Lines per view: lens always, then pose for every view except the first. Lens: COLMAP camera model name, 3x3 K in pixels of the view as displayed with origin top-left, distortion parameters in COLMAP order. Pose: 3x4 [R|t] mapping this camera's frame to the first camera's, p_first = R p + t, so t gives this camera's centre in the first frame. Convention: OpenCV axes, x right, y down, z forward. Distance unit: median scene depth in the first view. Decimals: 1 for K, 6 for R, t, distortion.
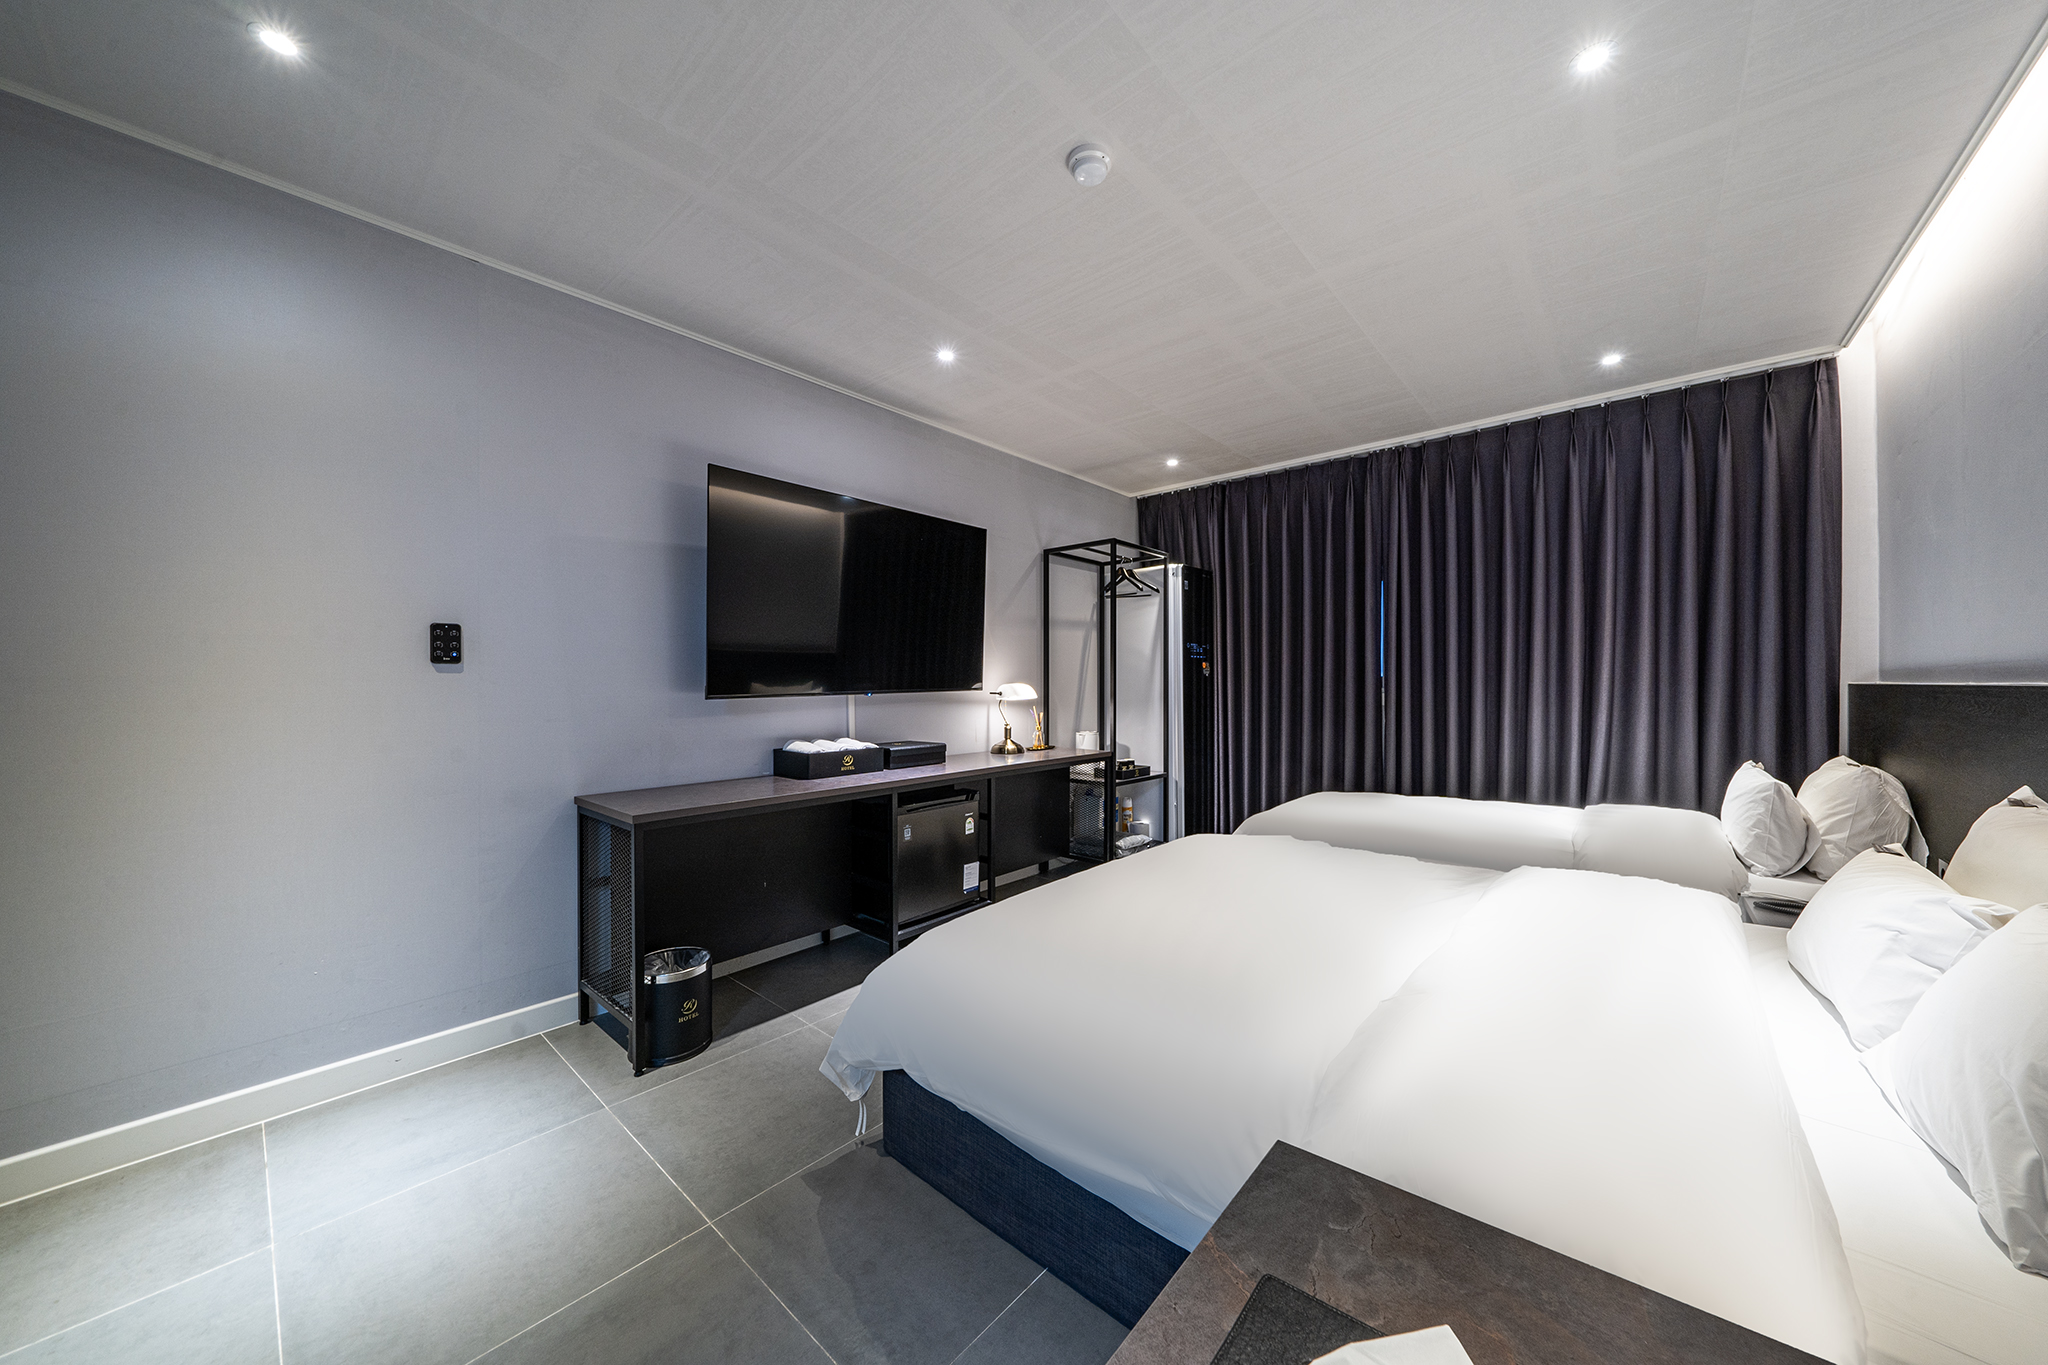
lens RADIAL K [[690.4, 0, 1031.2], [0, 690.4, 685.2], [0, 0, 1]] dist [0.012119, 0.000000]
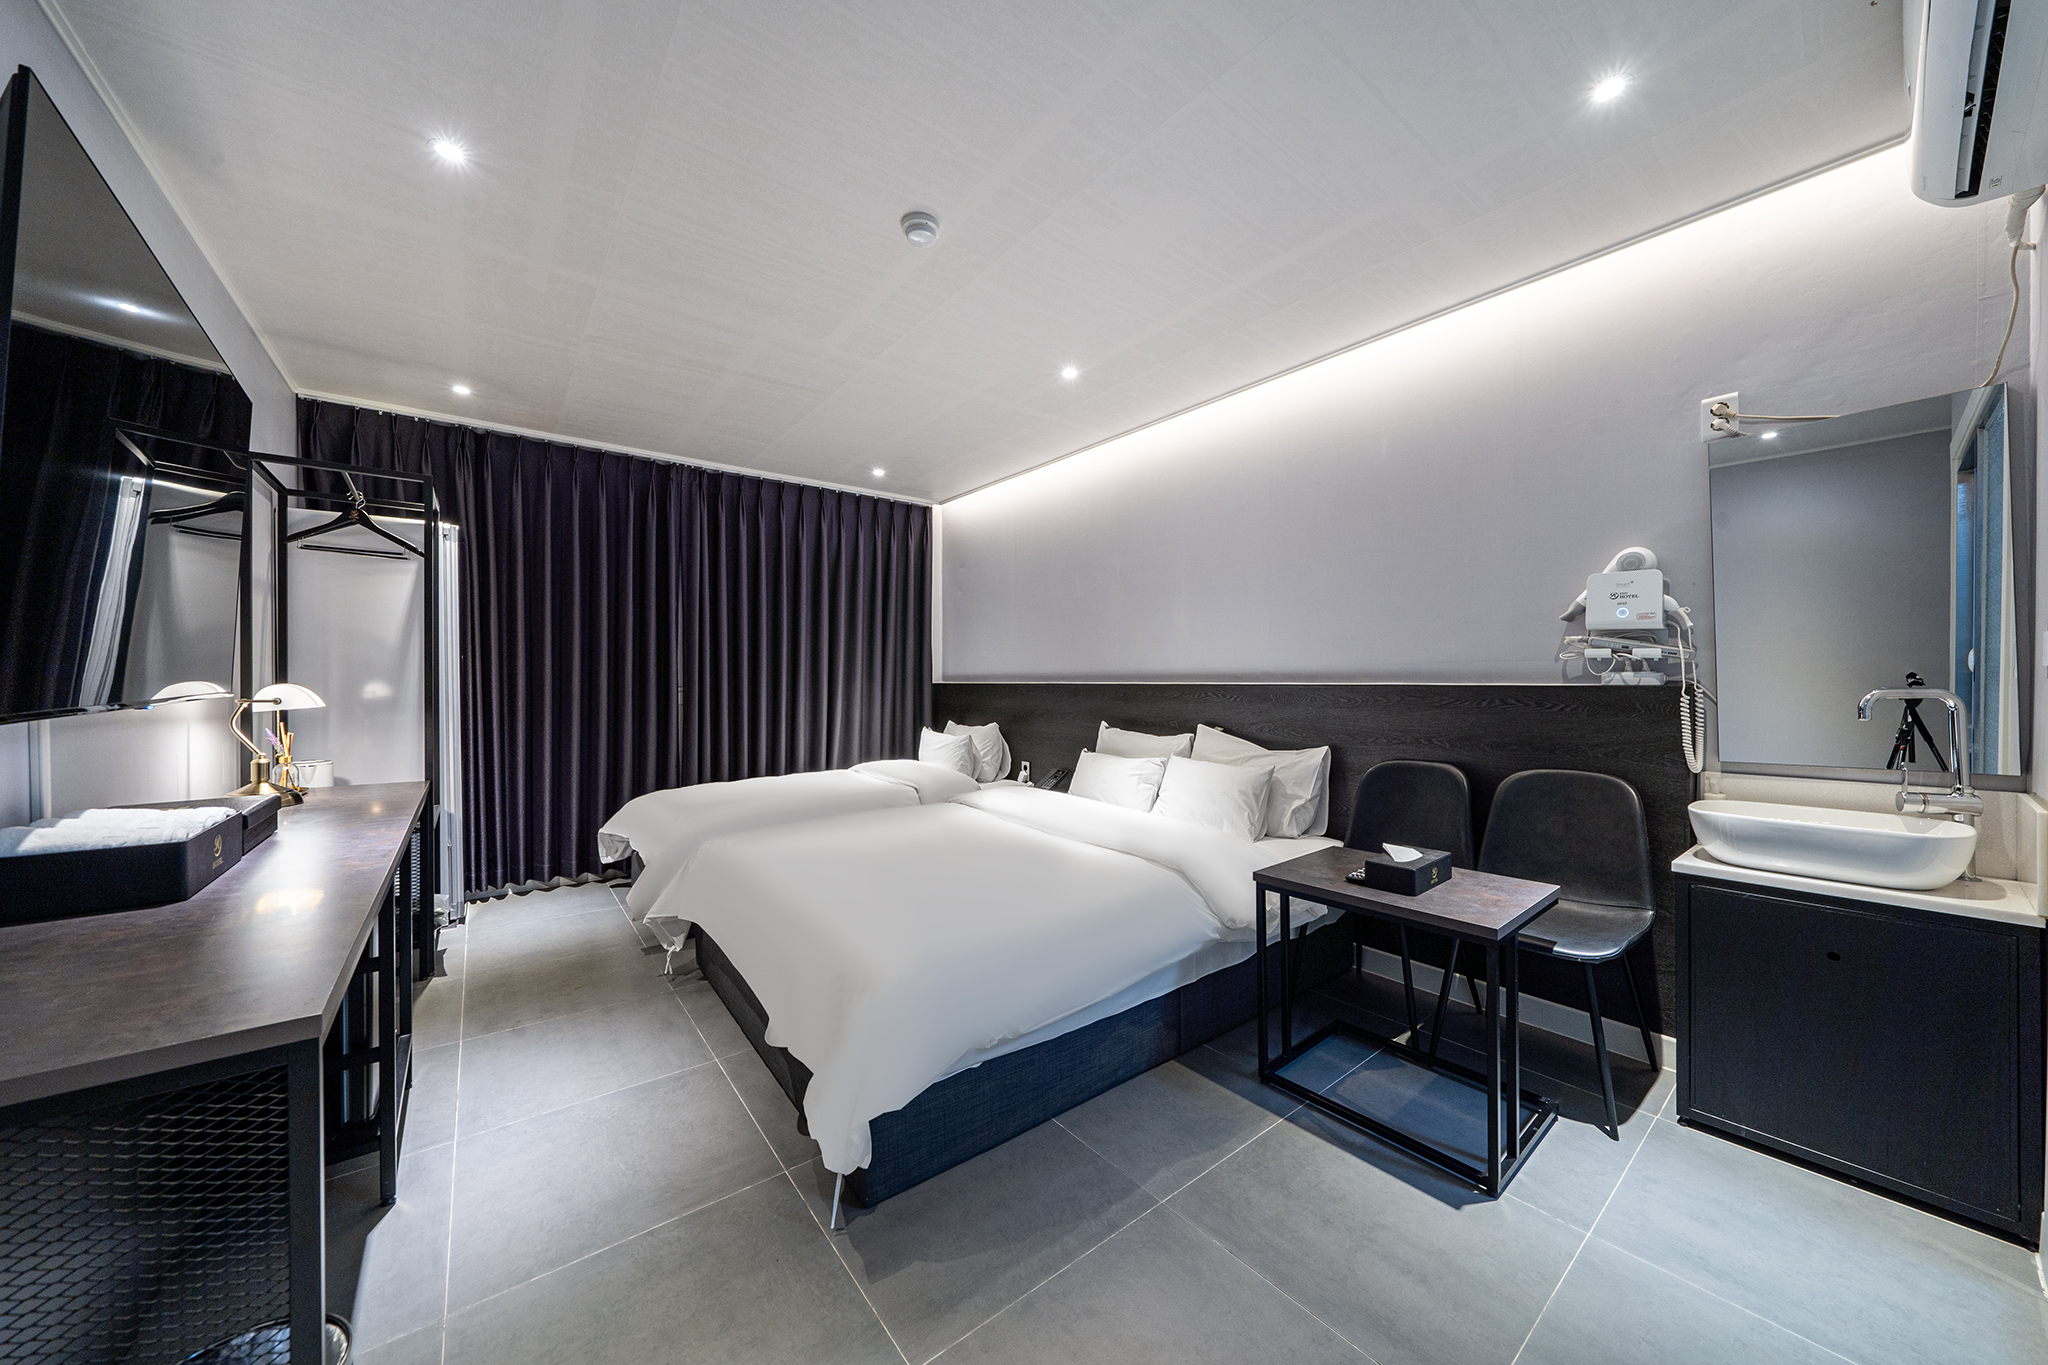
lens RADIAL K [[690.4, 0, 1035.2], [0, 690.4, 681.0], [0, 0, 1]] dist [0.012119, 0.000000]
pose [[0.219084, 0.001849, 0.975704, -0.454287], [0.006262, 0.999975, -0.003301, 0.000562], [-0.975686, 0.006833, 0.219066, 0.260976]]
